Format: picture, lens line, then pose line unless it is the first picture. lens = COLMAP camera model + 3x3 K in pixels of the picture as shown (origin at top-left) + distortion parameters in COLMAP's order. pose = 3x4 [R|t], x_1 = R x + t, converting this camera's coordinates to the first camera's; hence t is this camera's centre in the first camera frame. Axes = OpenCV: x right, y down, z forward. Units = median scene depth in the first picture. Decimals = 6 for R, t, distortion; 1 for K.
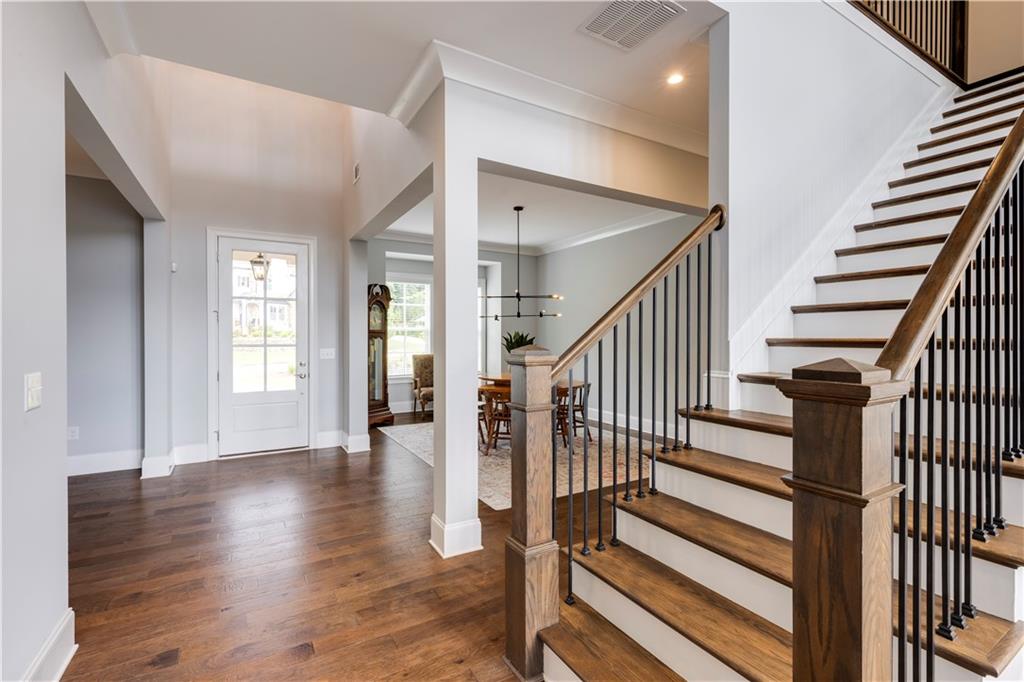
lens RADIAL K [[460.2, 0, 511.2], [0, 460.2, 340.8], [0, 0, 1]] dist [-0.000081, 0.000049]
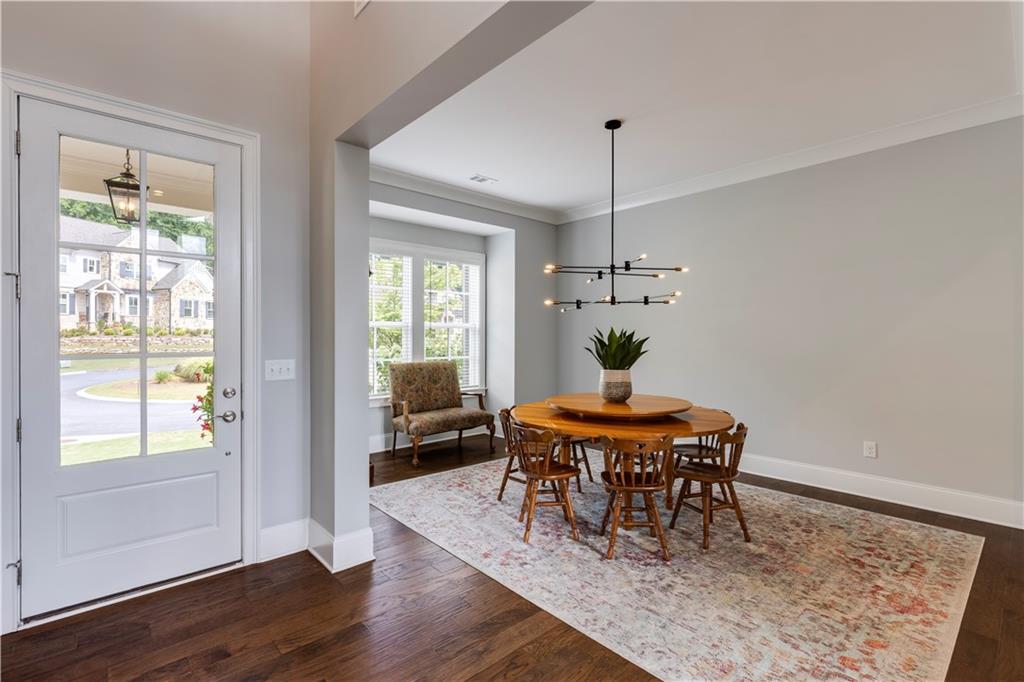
lens RADIAL K [[473.6, 0, 514.6], [0, 473.6, 337.9], [0, 0, 1]] dist [-0.005180, -0.000569]
pose [[0.979236, -0.000708, 0.202720, -0.238805], [0.001218, 0.999996, -0.002393, -0.005180], [-0.202718, 0.002590, 0.979234, 0.415054]]
